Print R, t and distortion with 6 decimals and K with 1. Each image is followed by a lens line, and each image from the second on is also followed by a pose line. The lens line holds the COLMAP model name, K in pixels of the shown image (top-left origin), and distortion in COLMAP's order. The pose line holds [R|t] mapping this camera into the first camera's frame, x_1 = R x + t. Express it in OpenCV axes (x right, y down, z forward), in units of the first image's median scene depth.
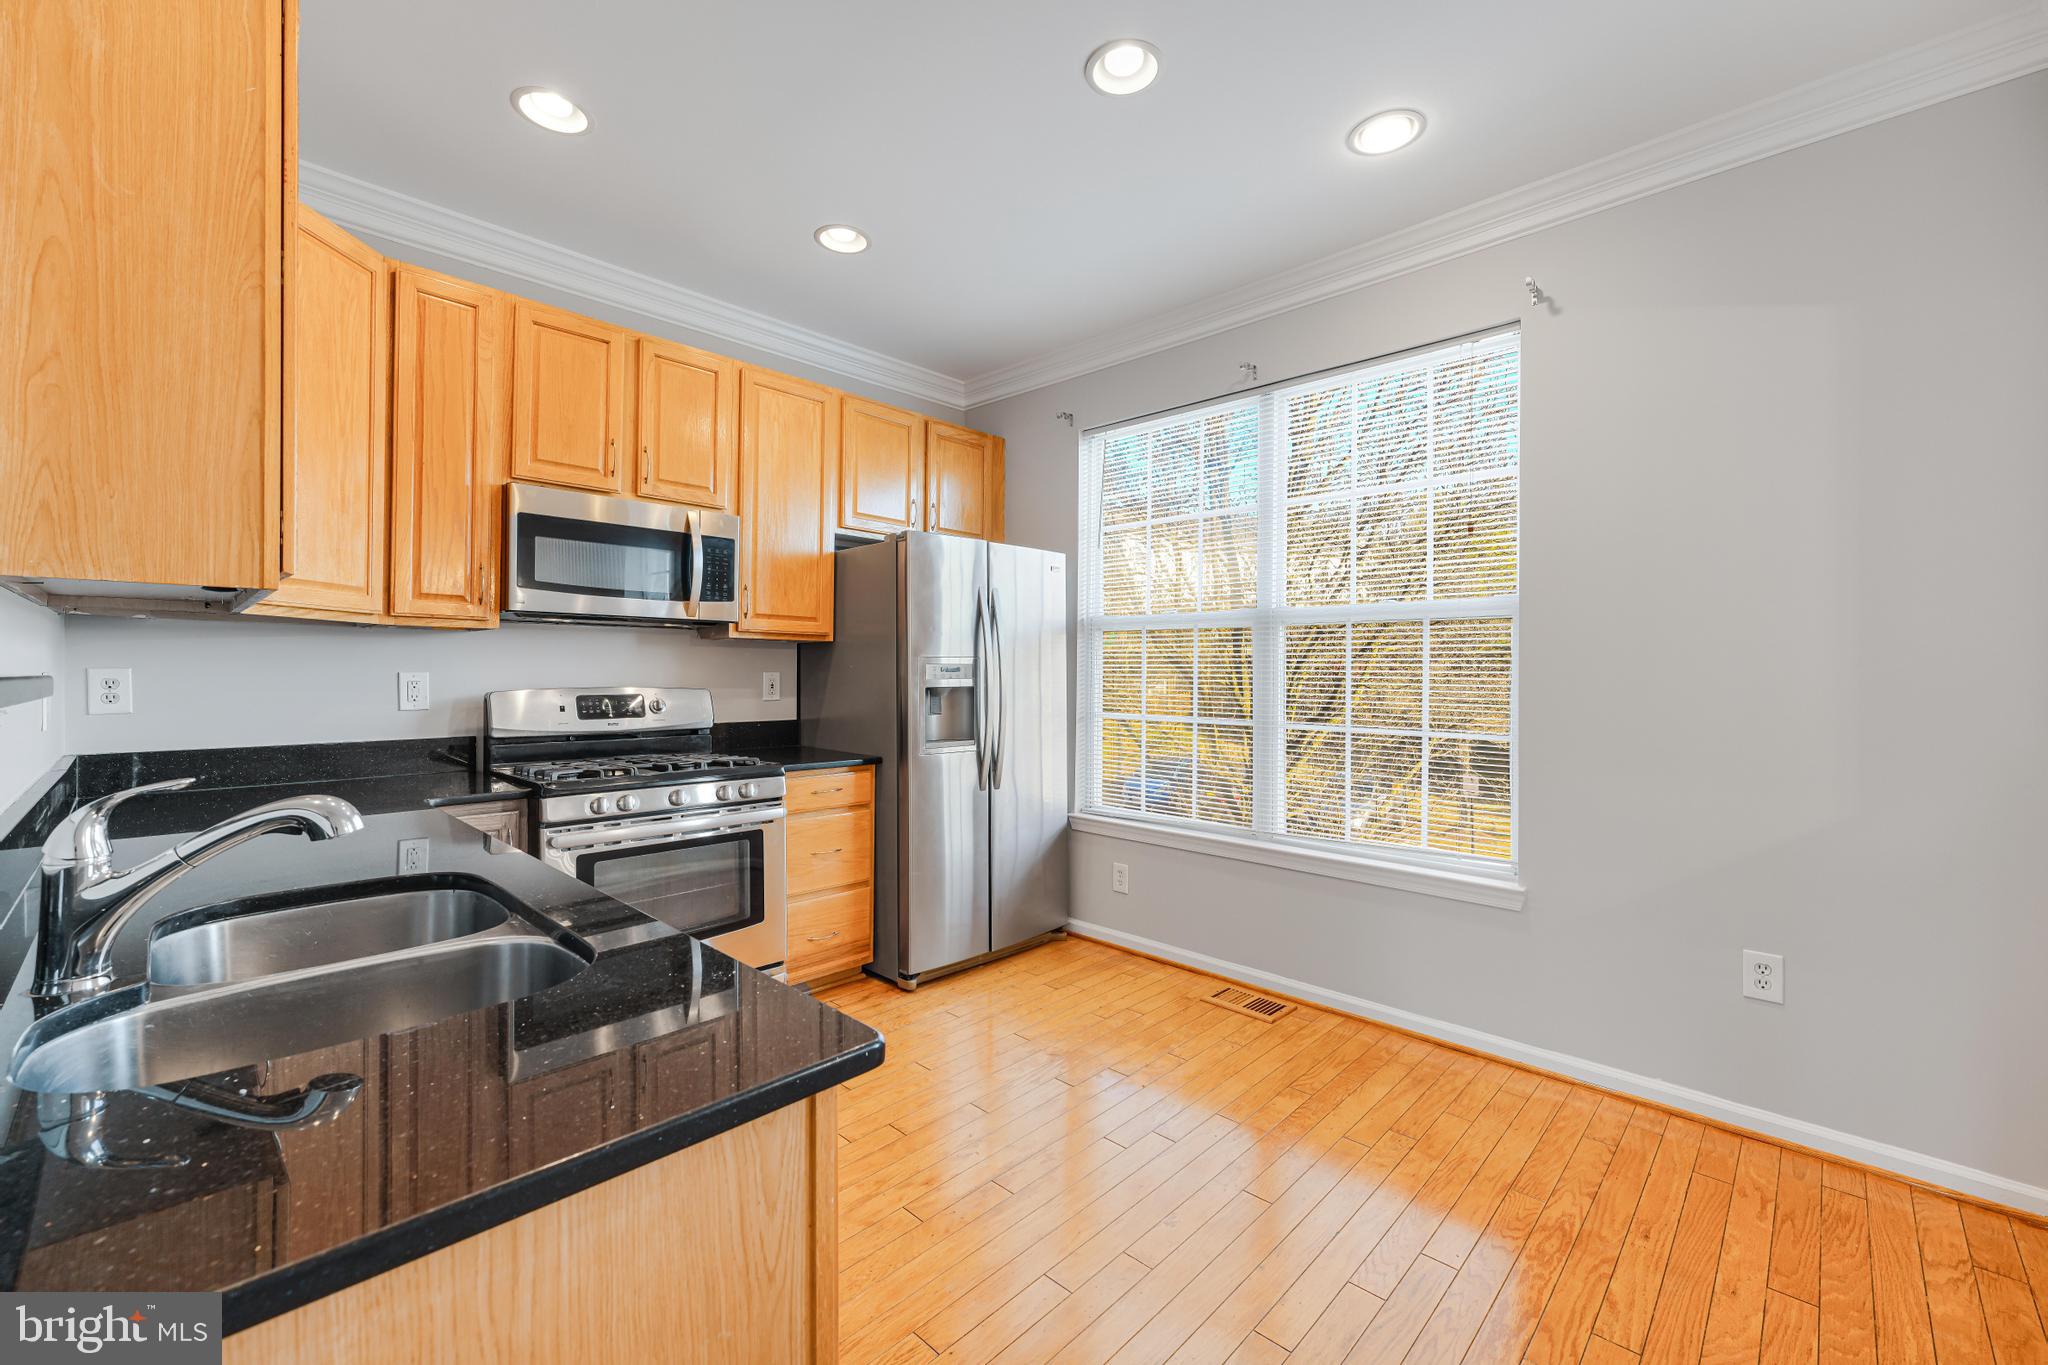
lens RADIAL K [[835.3, 0, 1031.7], [0, 835.3, 669.2], [0, 0, 1]] dist [0.002669, 0.000578]
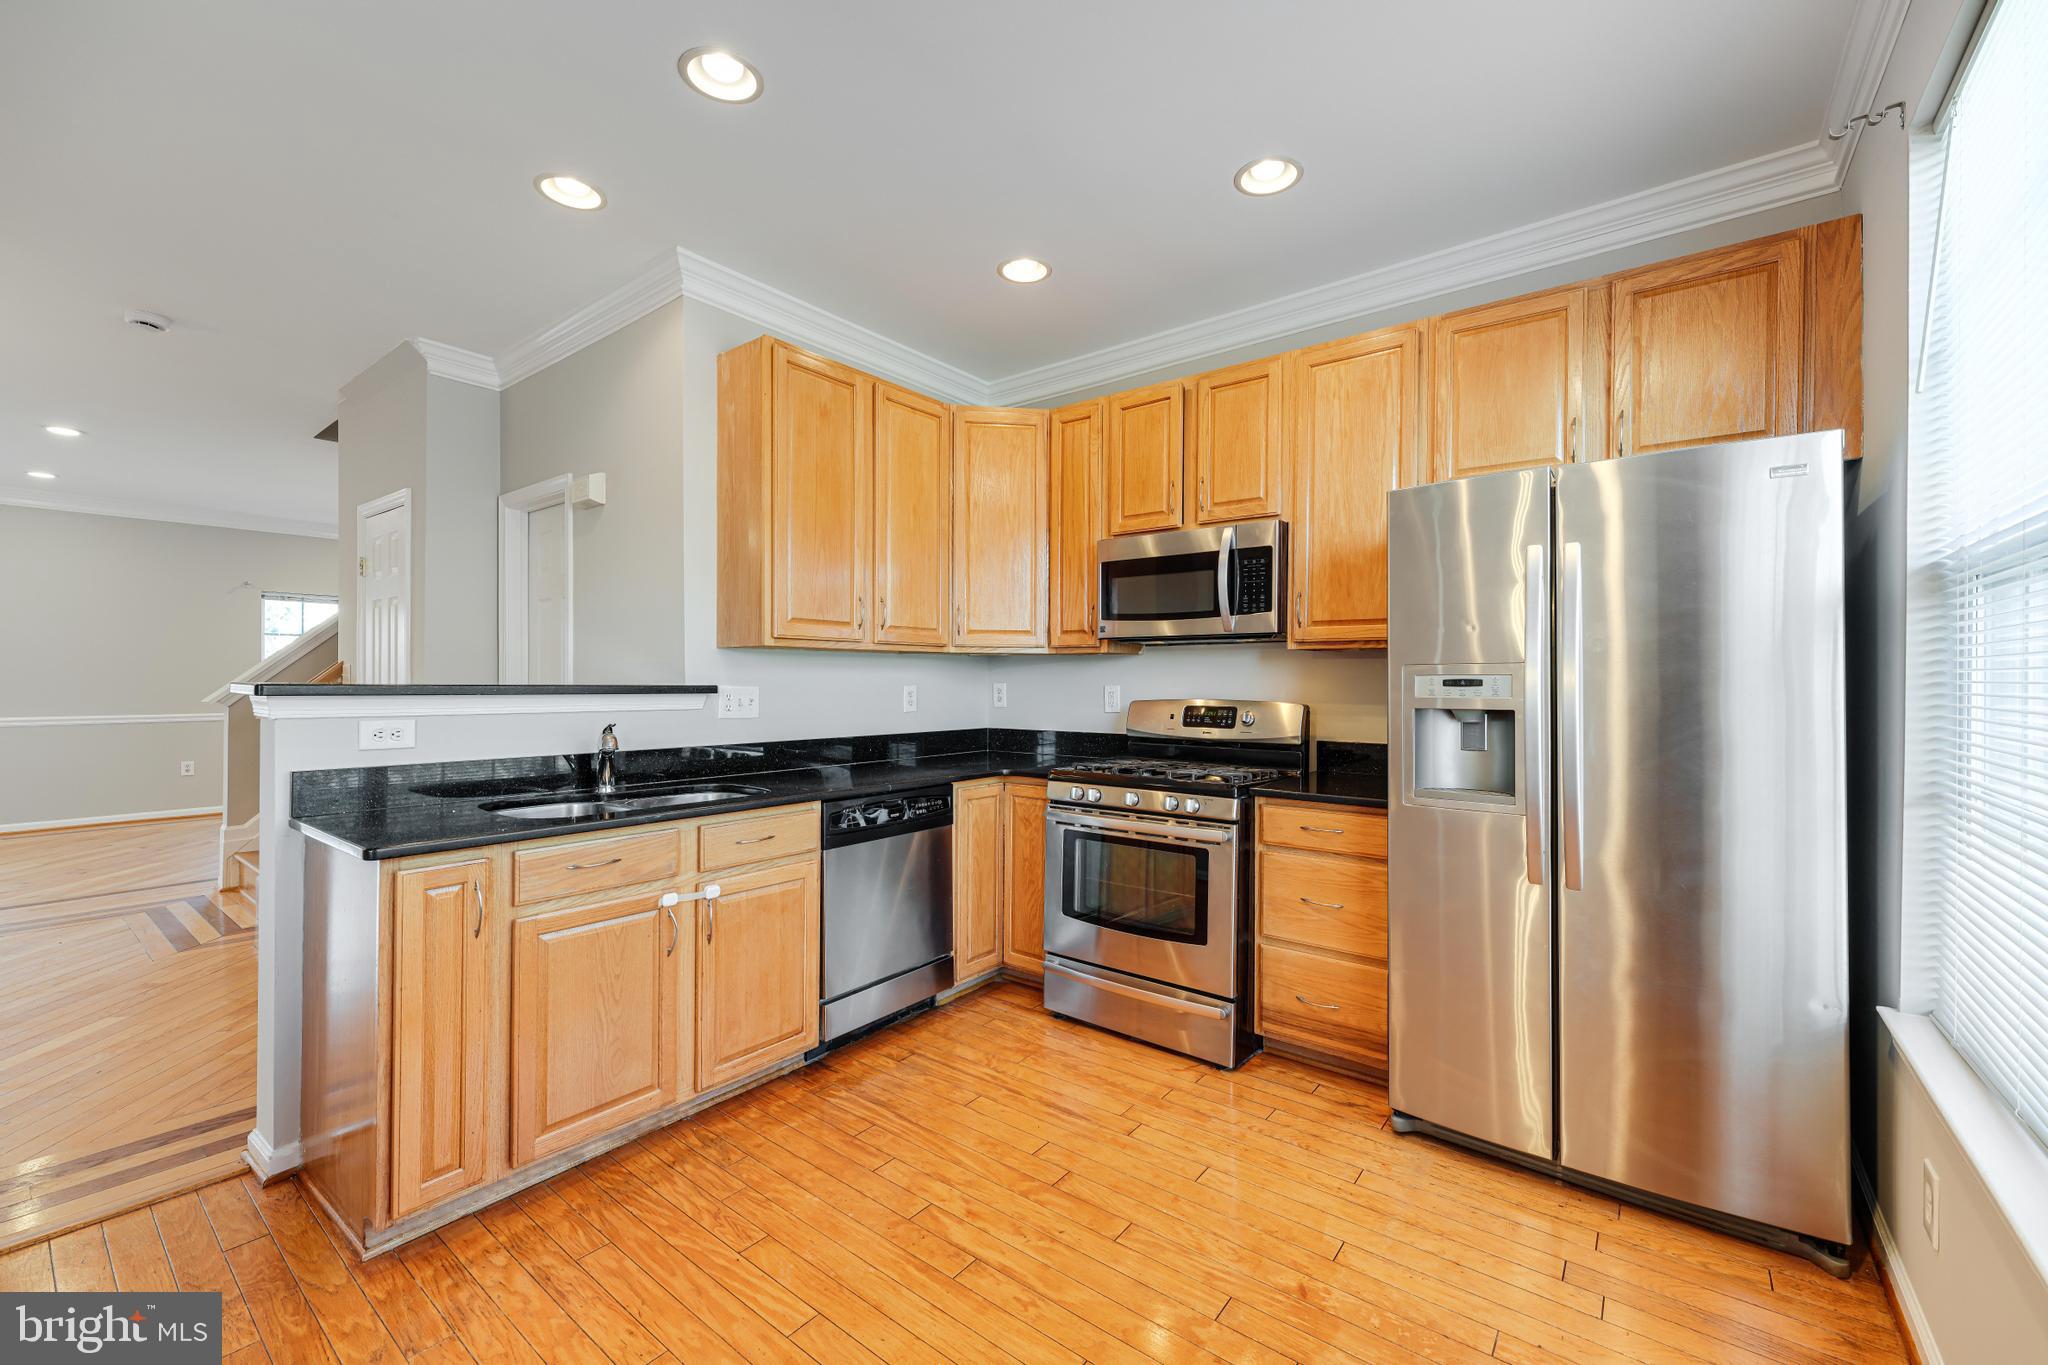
lens RADIAL K [[835.3, 0, 1032.0], [0, 835.3, 679.4], [0, 0, 1]] dist [0.002669, 0.000578]
pose [[0.104235, -0.004785, -0.994541, 0.615750], [0.001616, 0.999988, -0.004642, -0.000294], [0.994551, -0.001123, 0.104241, 0.702531]]
